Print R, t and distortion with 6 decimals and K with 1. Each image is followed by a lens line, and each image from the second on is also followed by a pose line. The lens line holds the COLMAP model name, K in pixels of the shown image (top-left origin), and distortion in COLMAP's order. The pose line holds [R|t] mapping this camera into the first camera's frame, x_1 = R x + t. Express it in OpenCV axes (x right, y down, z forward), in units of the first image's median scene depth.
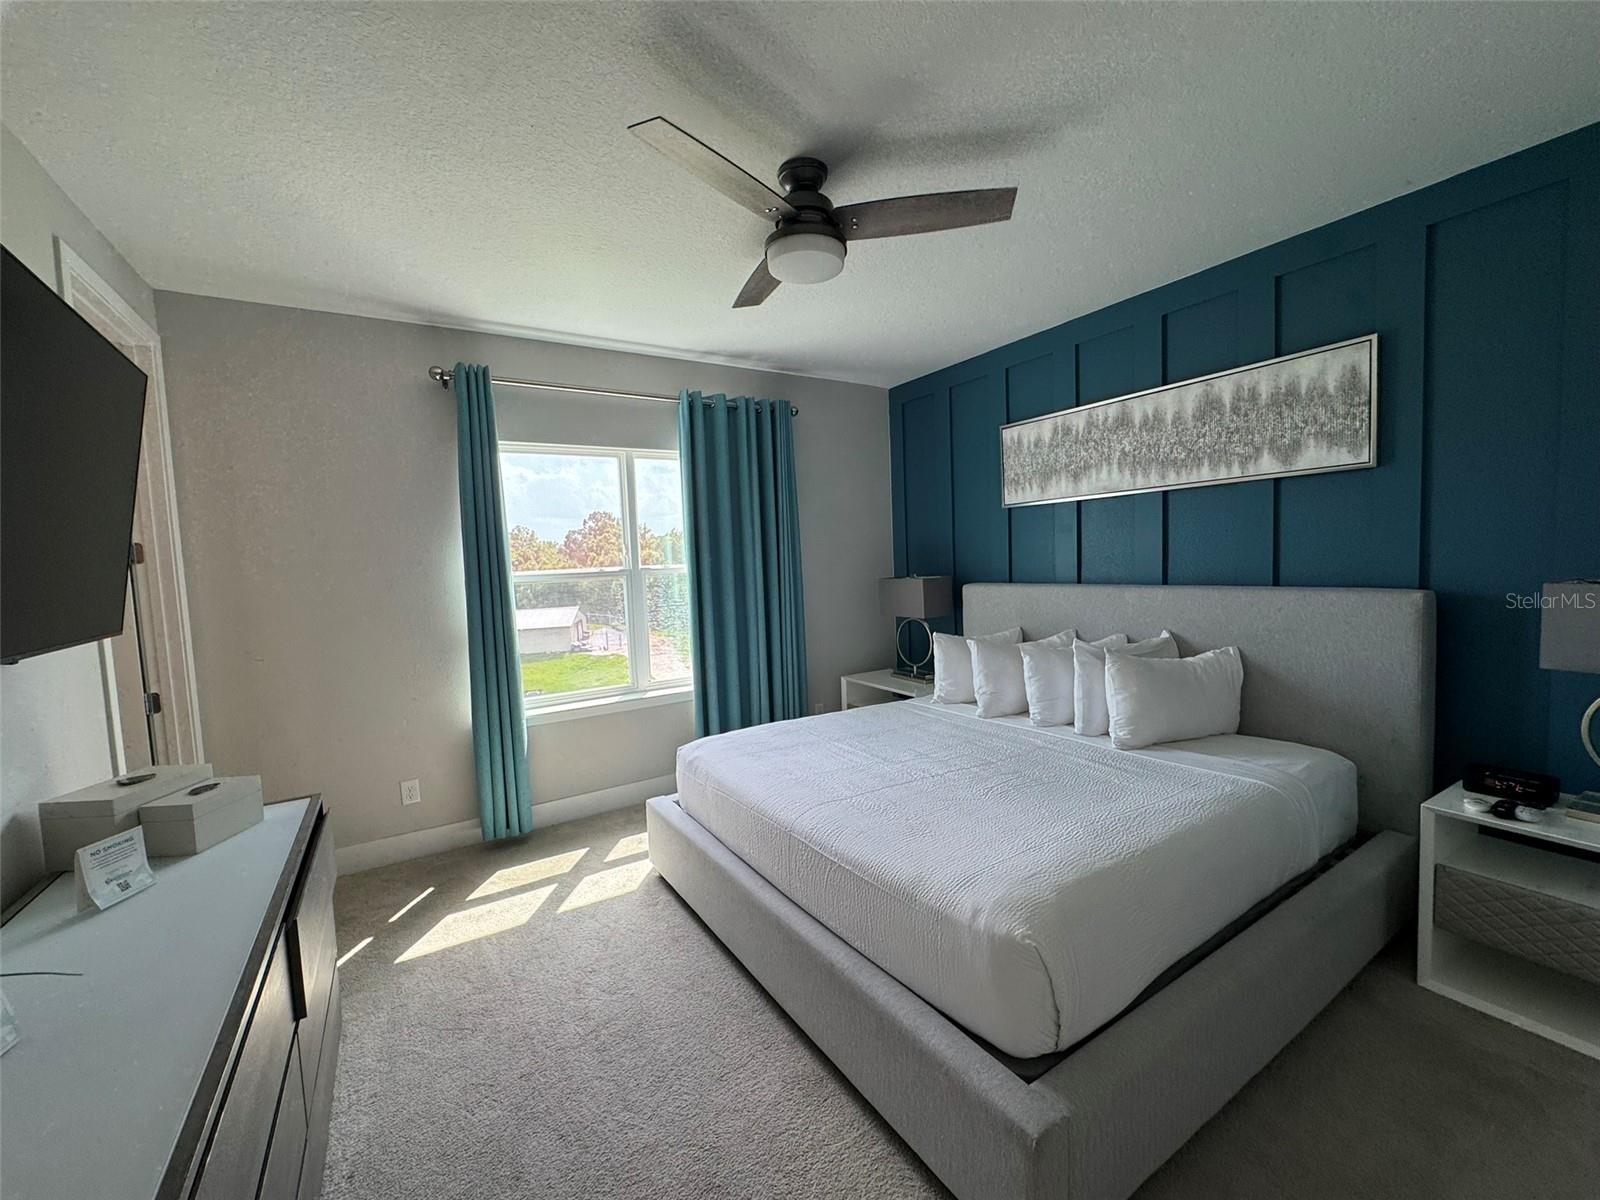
lens RADIAL K [[639.0, 0, 798.2], [0, 639.0, 609.7], [0, 0, 1]] dist [-0.005933, 0.001278]
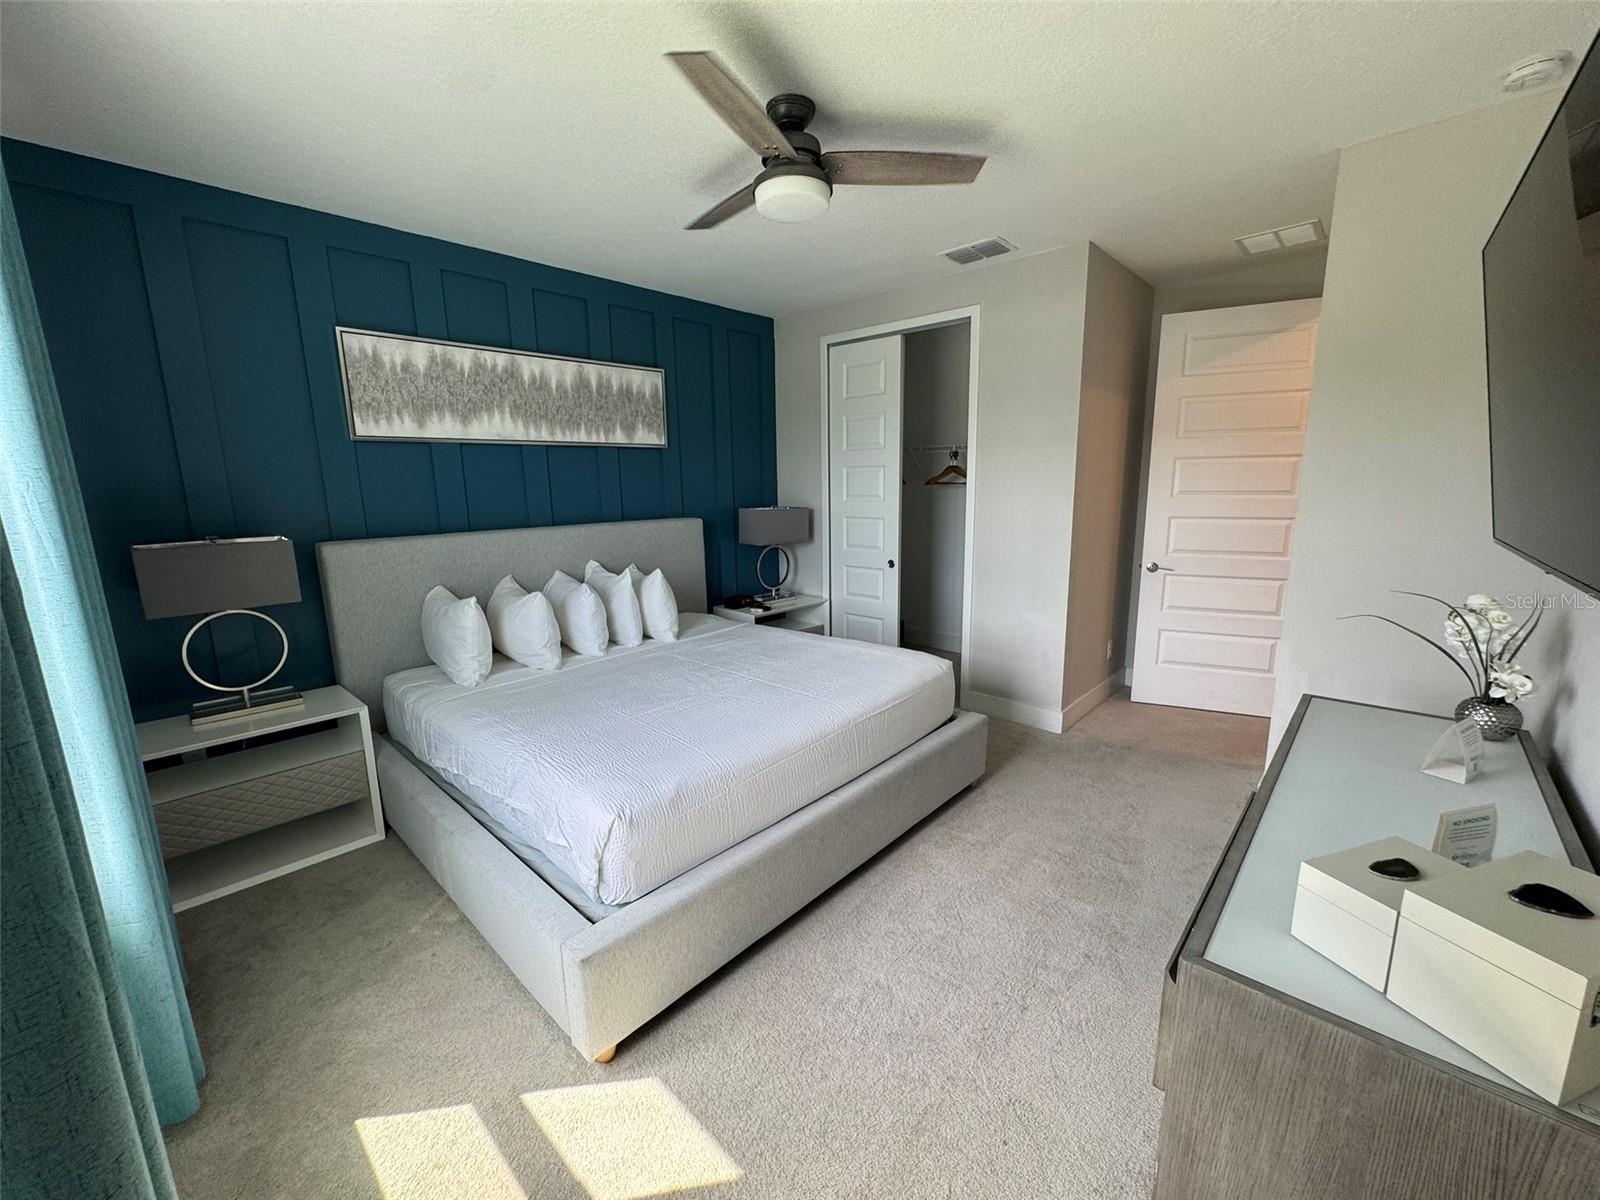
lens RADIAL K [[639.0, 0, 798.9], [0, 639.0, 590.6], [0, 0, 1]] dist [-0.005933, 0.001278]
pose [[-0.259052, -0.137473, 0.956030, -0.710633], [0.090705, 0.981982, 0.165783, -0.074381], [-0.961595, 0.129663, -0.241915, 0.869651]]
